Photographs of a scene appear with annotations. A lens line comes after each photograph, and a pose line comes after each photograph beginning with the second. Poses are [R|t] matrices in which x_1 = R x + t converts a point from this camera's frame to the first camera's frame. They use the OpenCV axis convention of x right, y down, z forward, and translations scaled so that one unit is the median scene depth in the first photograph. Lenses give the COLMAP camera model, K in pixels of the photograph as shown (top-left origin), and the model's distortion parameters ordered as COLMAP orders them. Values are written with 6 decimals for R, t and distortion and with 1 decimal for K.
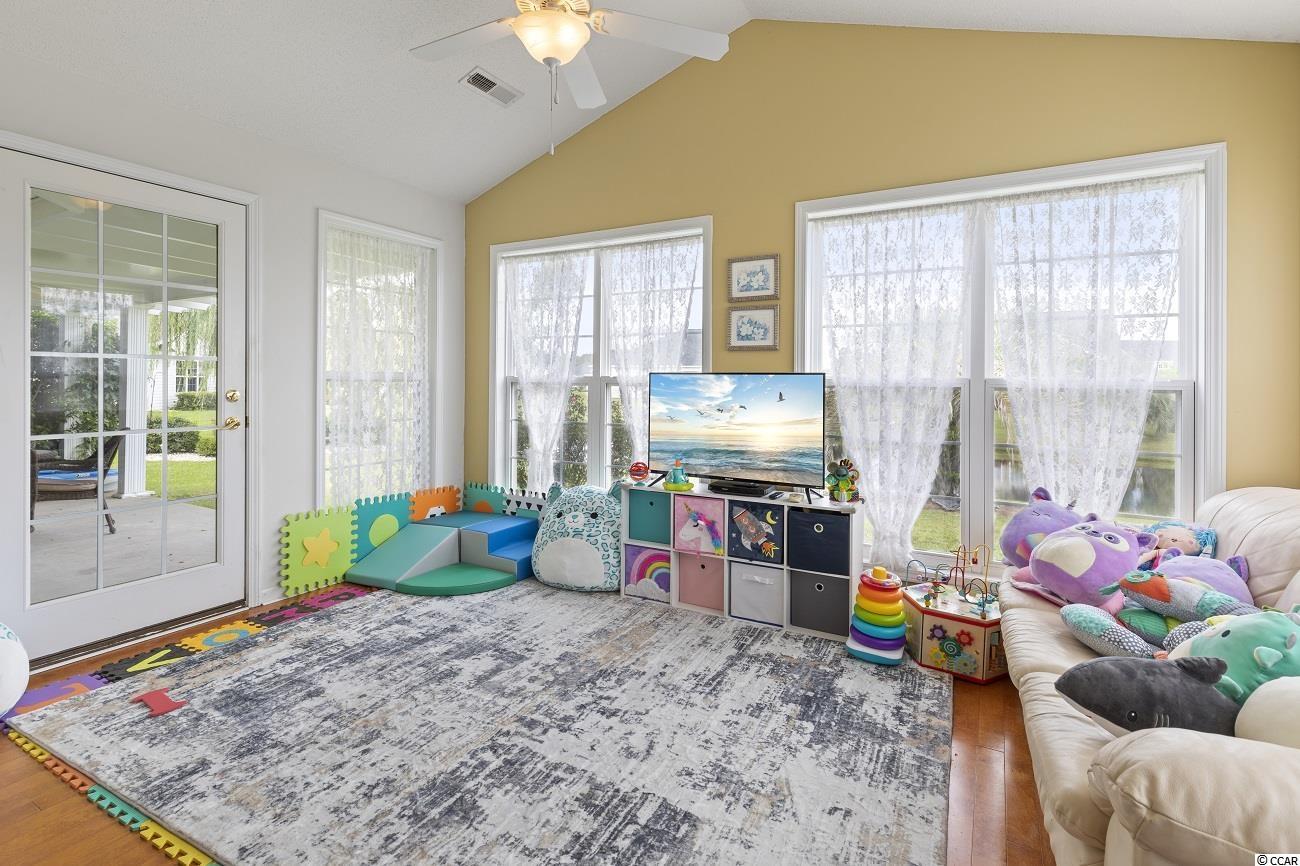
lens RADIAL K [[604.0, 0, 652.1], [0, 604.0, 377.0], [0, 0, 1]] dist [0.007145, 0.000402]
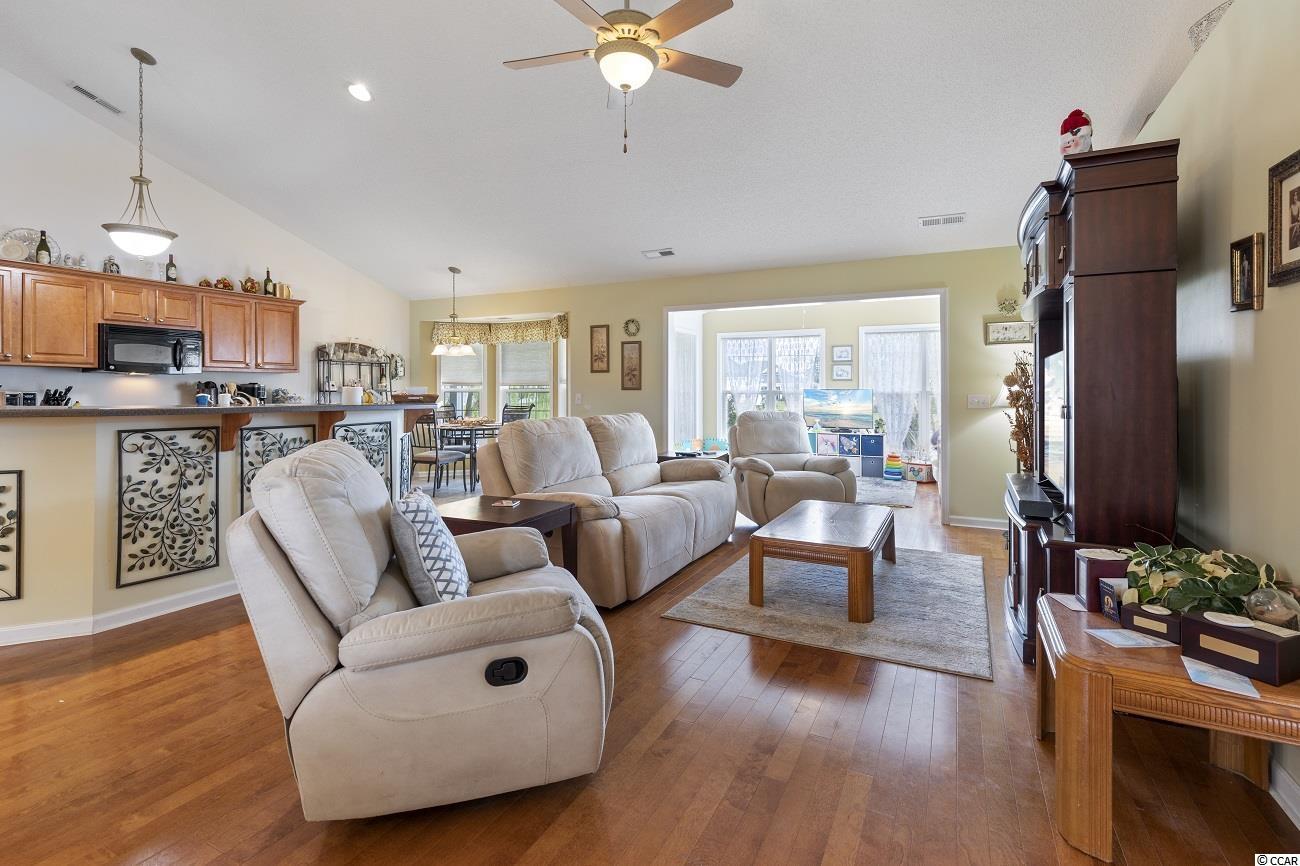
lens RADIAL K [[604.0, 0, 659.1], [0, 604.0, 387.2], [0, 0, 1]] dist [0.007145, 0.000402]
pose [[0.998213, -0.002497, 0.059708, -0.866856], [0.003022, 0.999957, -0.008712, 0.006912], [-0.059683, 0.008877, 0.998178, -1.742942]]
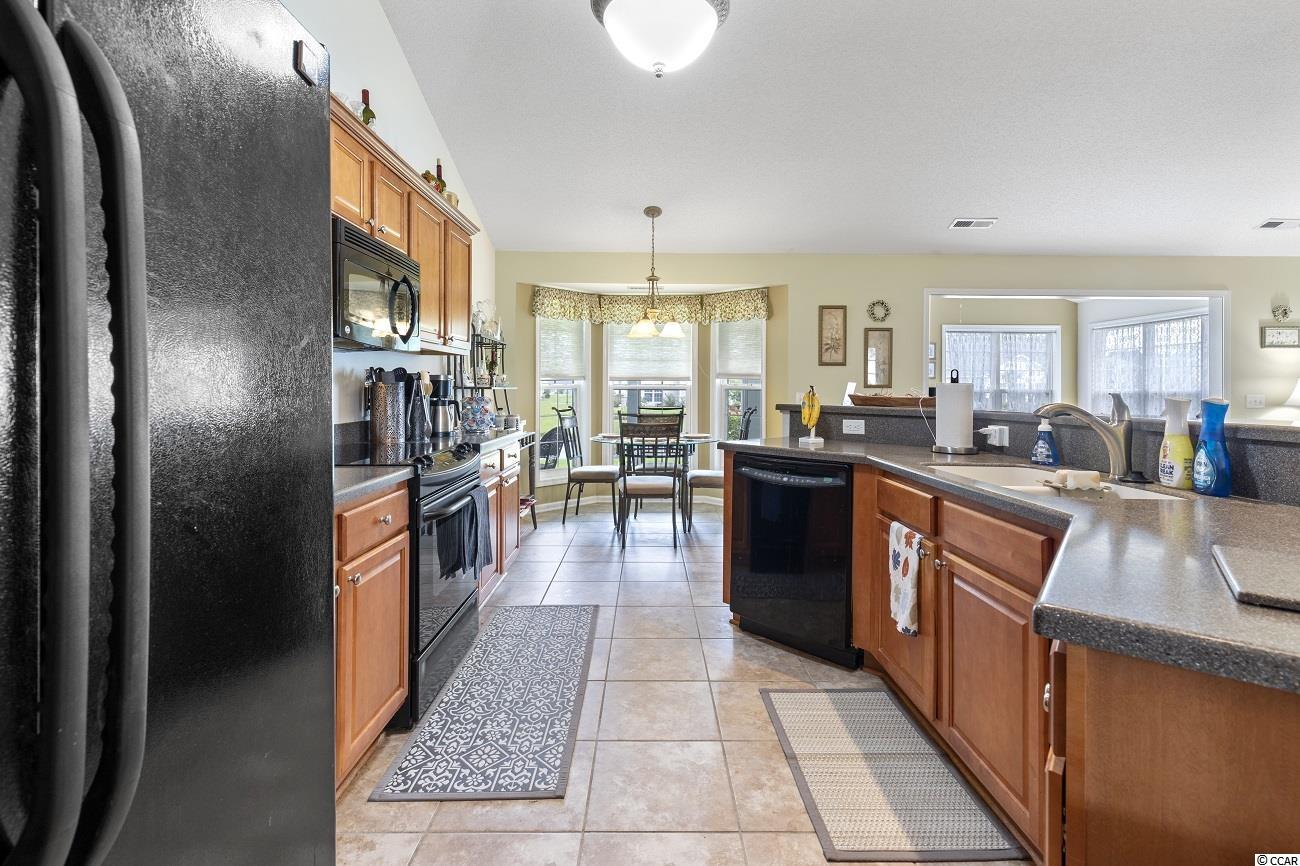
lens RADIAL K [[604.0, 0, 650.2], [0, 604.0, 391.1], [0, 0, 1]] dist [0.007145, 0.000402]
pose [[0.864289, -0.001146, 0.502994, -2.372051], [-0.002086, 0.999981, 0.005864, -0.002070], [-0.502991, -0.006117, 0.864270, -0.721853]]
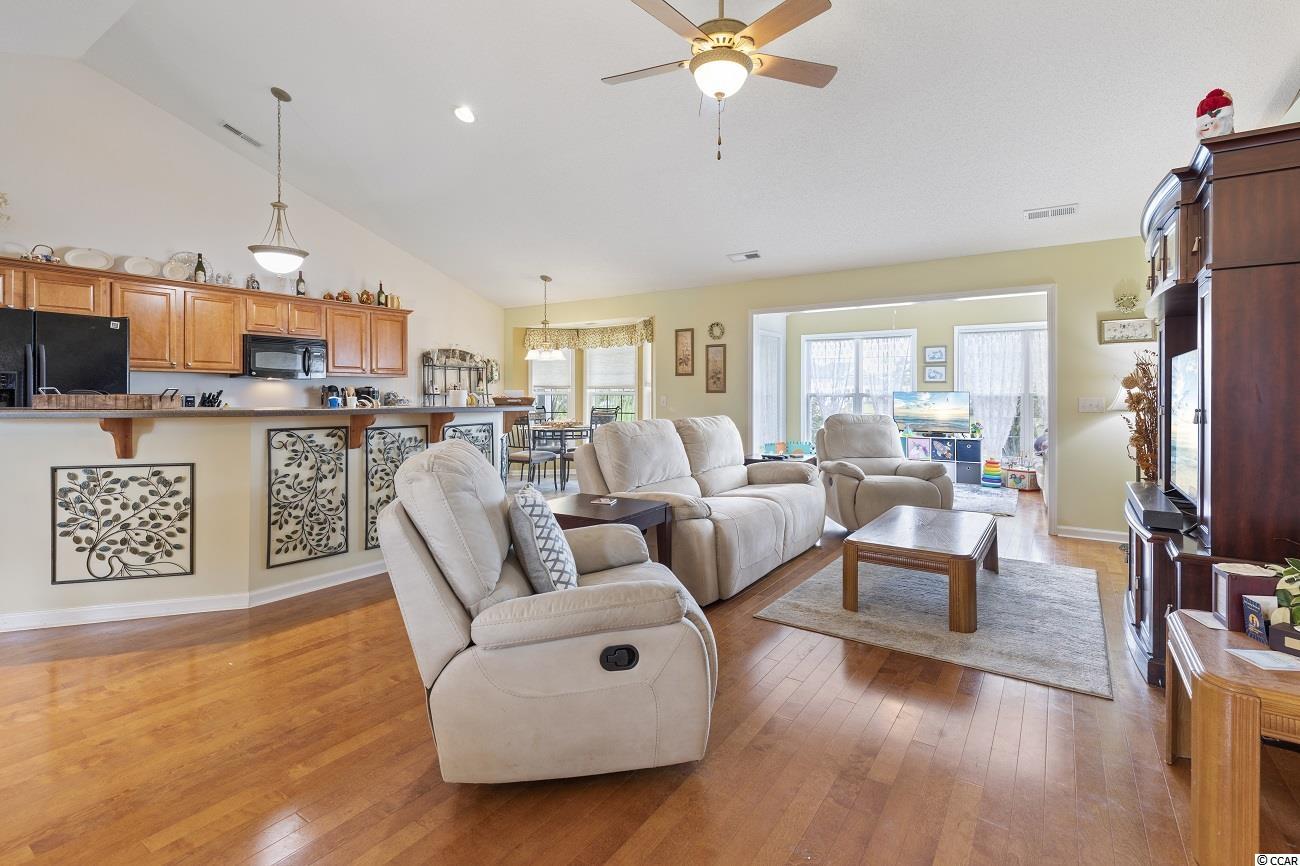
lens RADIAL K [[604.0, 0, 658.7], [0, 604.0, 393.8], [0, 0, 1]] dist [0.007145, 0.000402]
pose [[0.997665, -0.003692, -0.068199, -0.895700], [0.003494, 0.999989, -0.003022, 0.006874], [0.068209, 0.002776, 0.997667, -1.765258]]
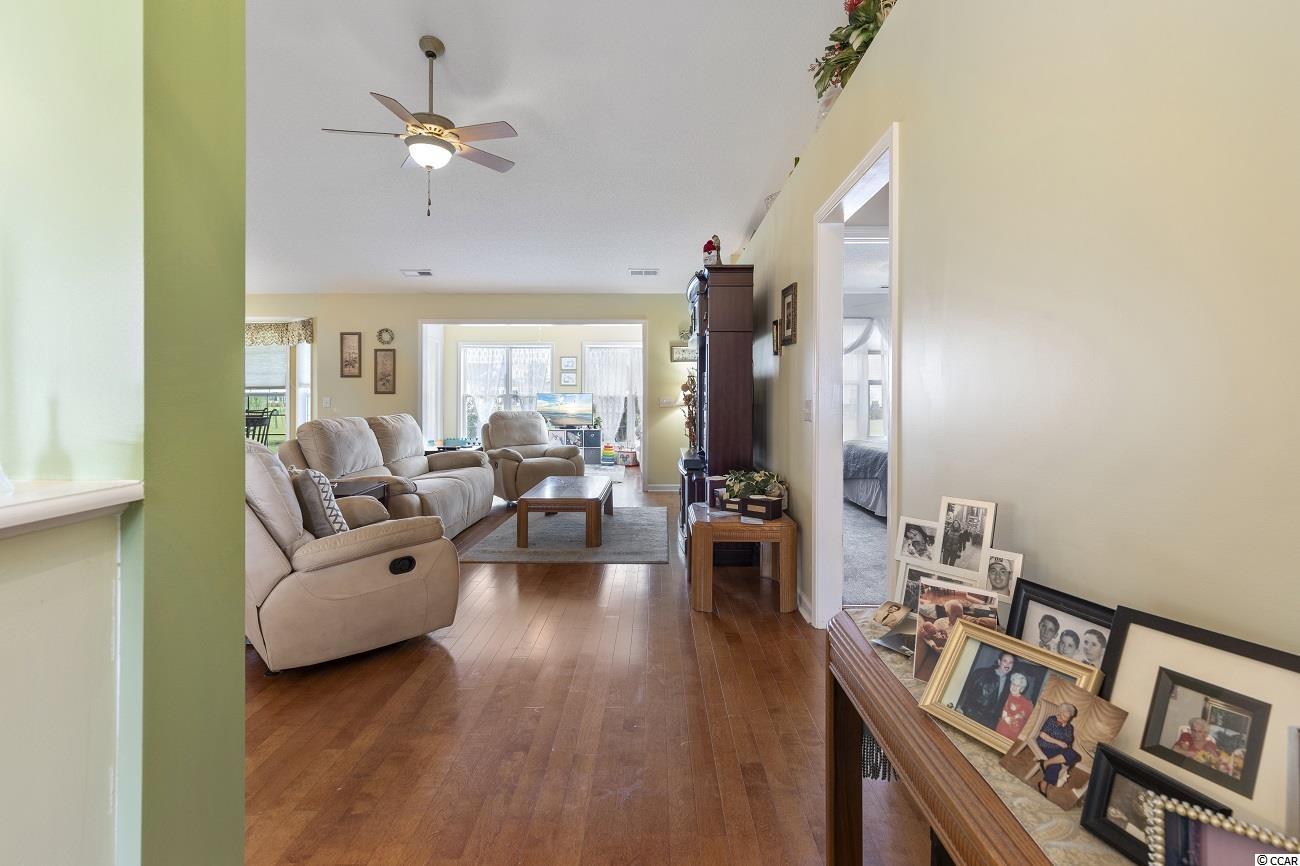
lens RADIAL K [[604.0, 0, 654.1], [0, 604.0, 412.1], [0, 0, 1]] dist [0.007145, 0.000402]
pose [[0.870573, -0.017115, 0.491741, -1.096925], [0.003672, 0.999593, 0.028290, 0.006510], [-0.492025, -0.022823, 0.870282, -2.170155]]
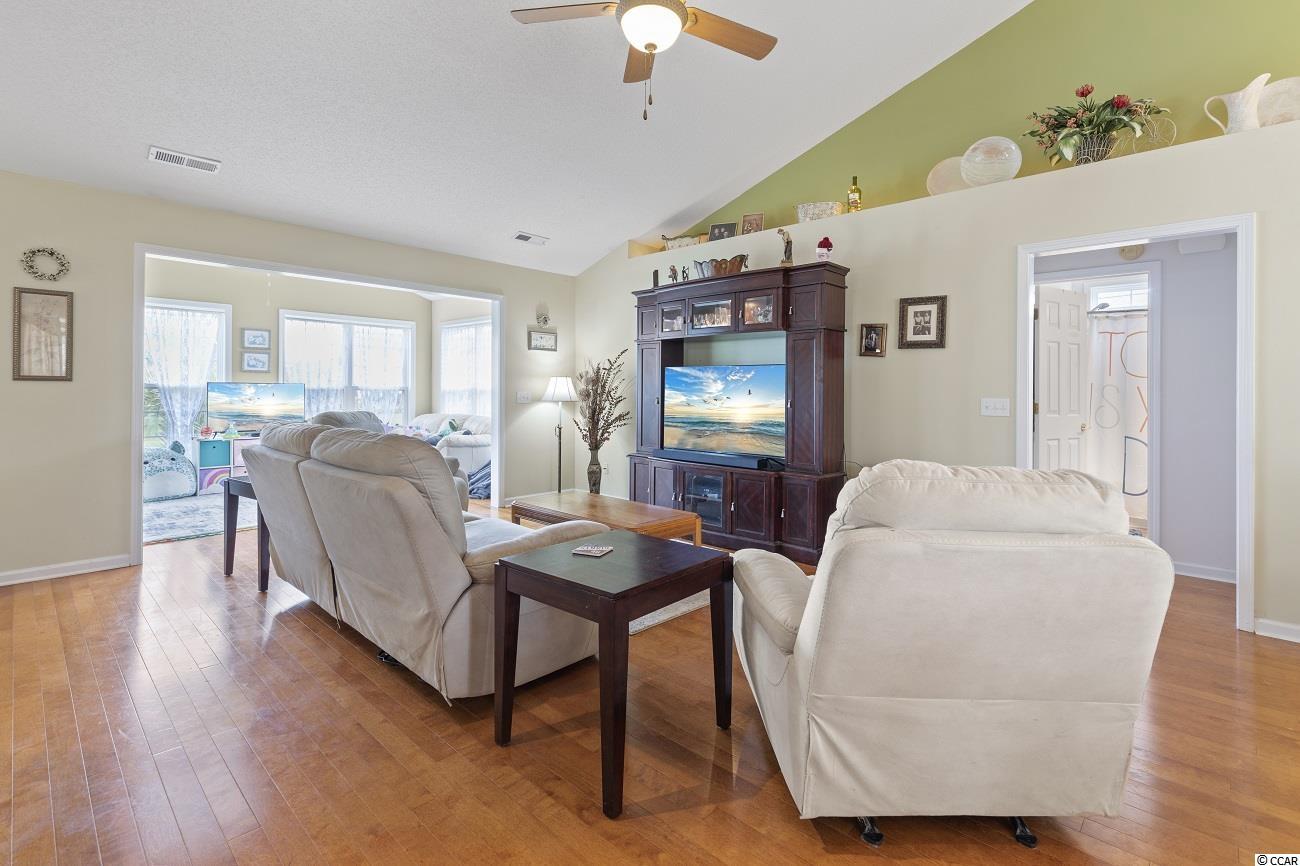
lens RADIAL K [[604.0, 0, 650.3], [0, 604.0, 390.9], [0, 0, 1]] dist [0.007145, 0.000402]
pose [[0.235805, -0.001199, 0.971800, -1.739569], [-0.008476, 0.999959, 0.003290, 0.003425], [-0.971763, -0.009013, 0.235785, -0.949626]]
